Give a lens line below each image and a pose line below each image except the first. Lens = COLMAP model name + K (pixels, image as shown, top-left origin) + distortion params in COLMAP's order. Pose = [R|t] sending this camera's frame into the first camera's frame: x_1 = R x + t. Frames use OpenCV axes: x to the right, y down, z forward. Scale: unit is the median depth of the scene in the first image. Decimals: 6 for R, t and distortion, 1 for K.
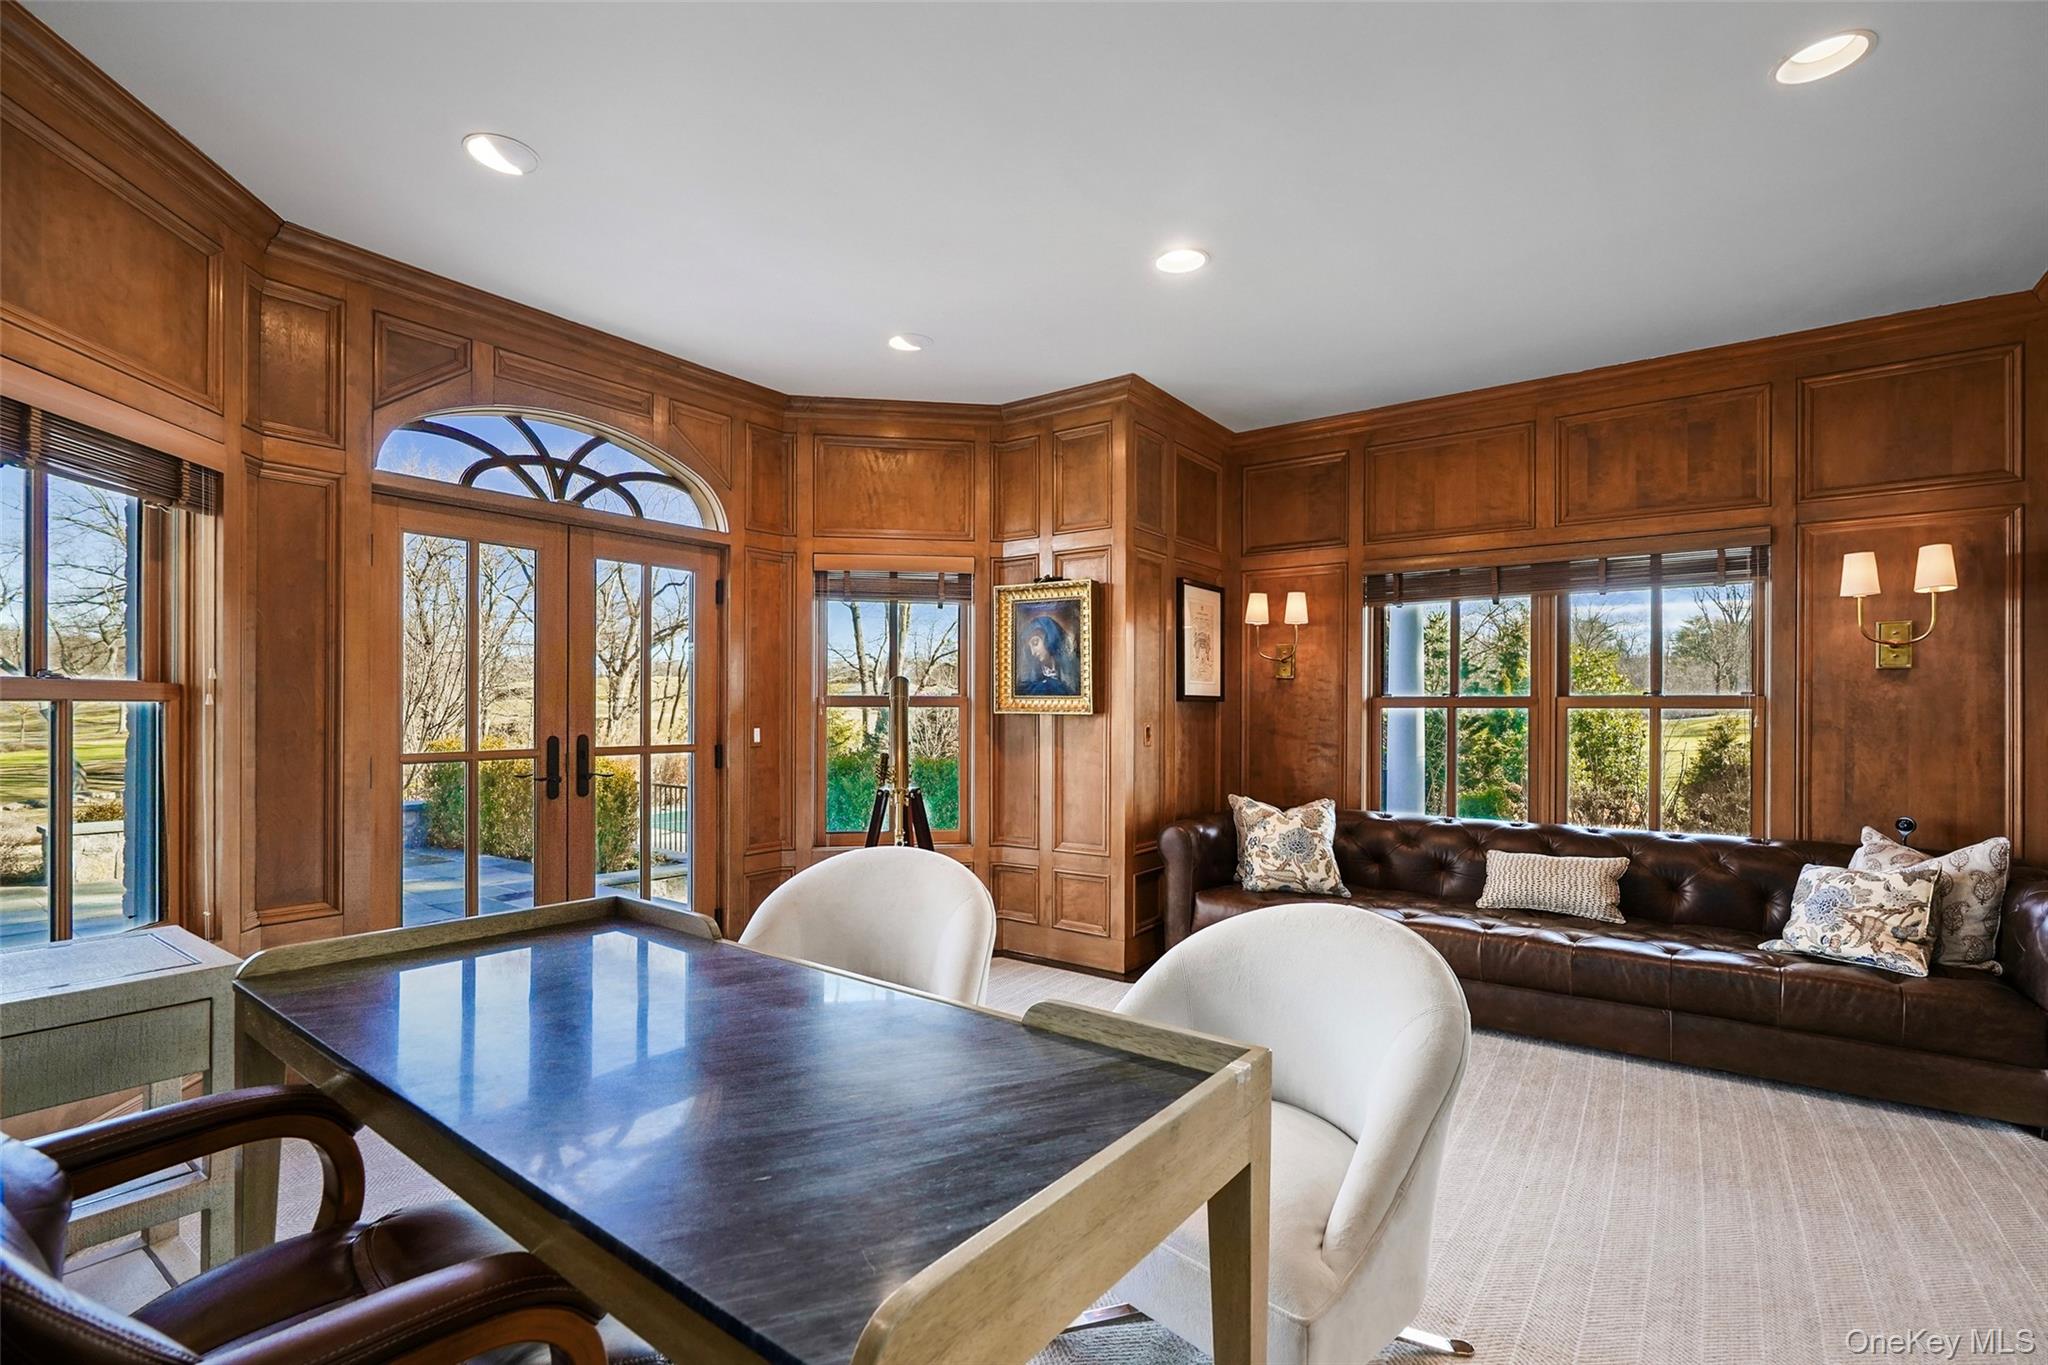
lens RADIAL K [[938.4, 0, 1022.2], [0, 938.4, 706.8], [0, 0, 1]] dist [-0.000361, -0.000109]
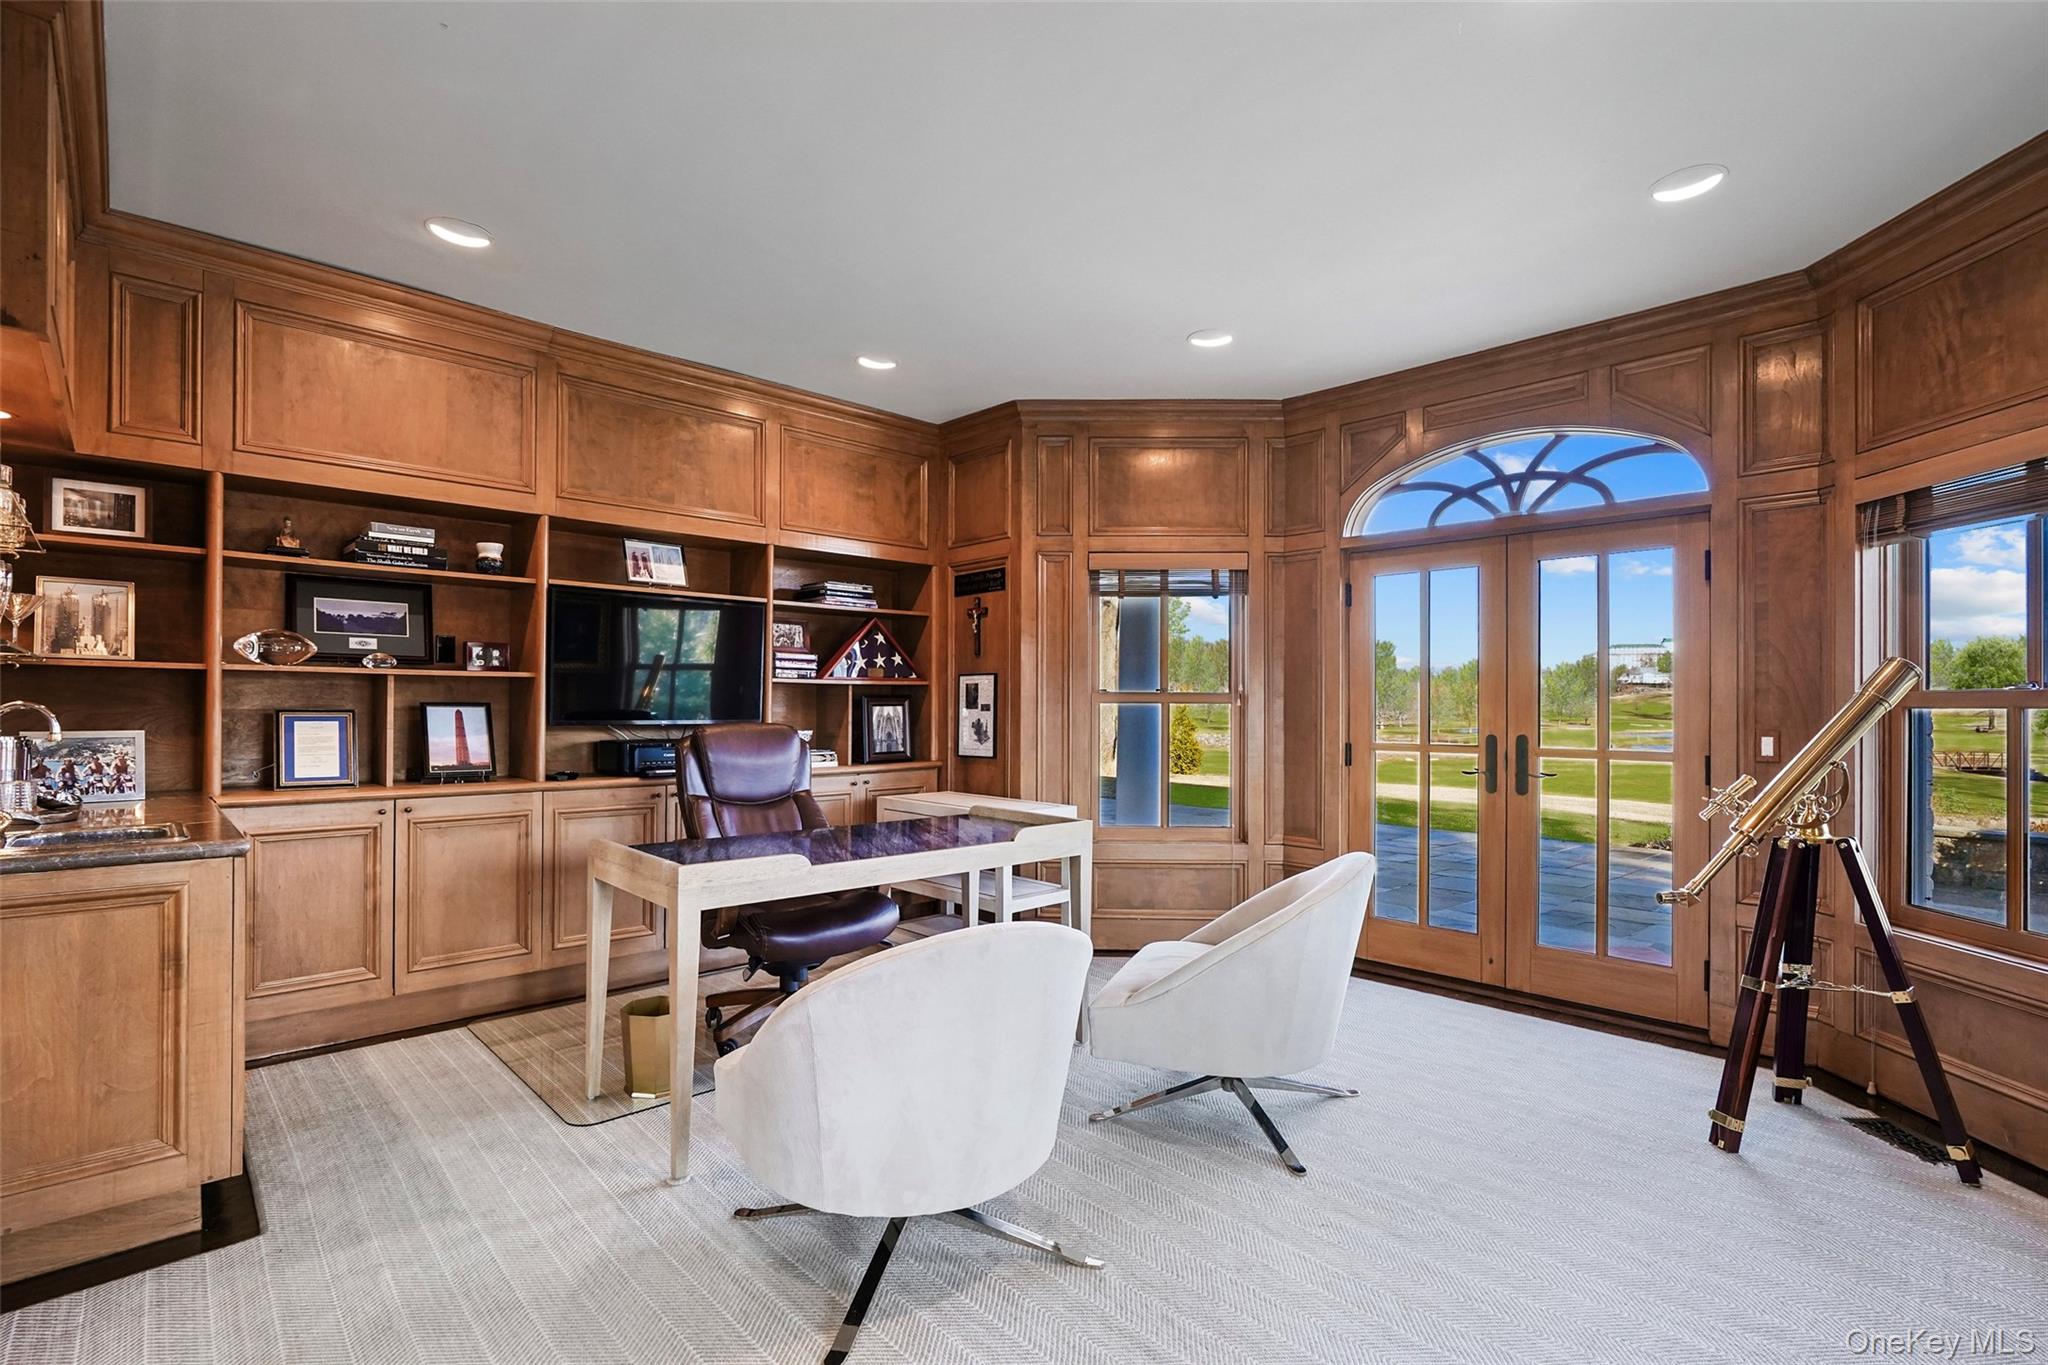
lens RADIAL K [[938.4, 0, 1022.2], [0, 938.4, 706.8], [0, 0, 1]] dist [-0.000361, -0.000109]
pose [[-0.143948, -0.006277, -0.989565, 0.631940], [-0.001521, 0.999980, -0.006122, 0.007162], [0.989584, 0.000623, -0.143954, 0.597718]]
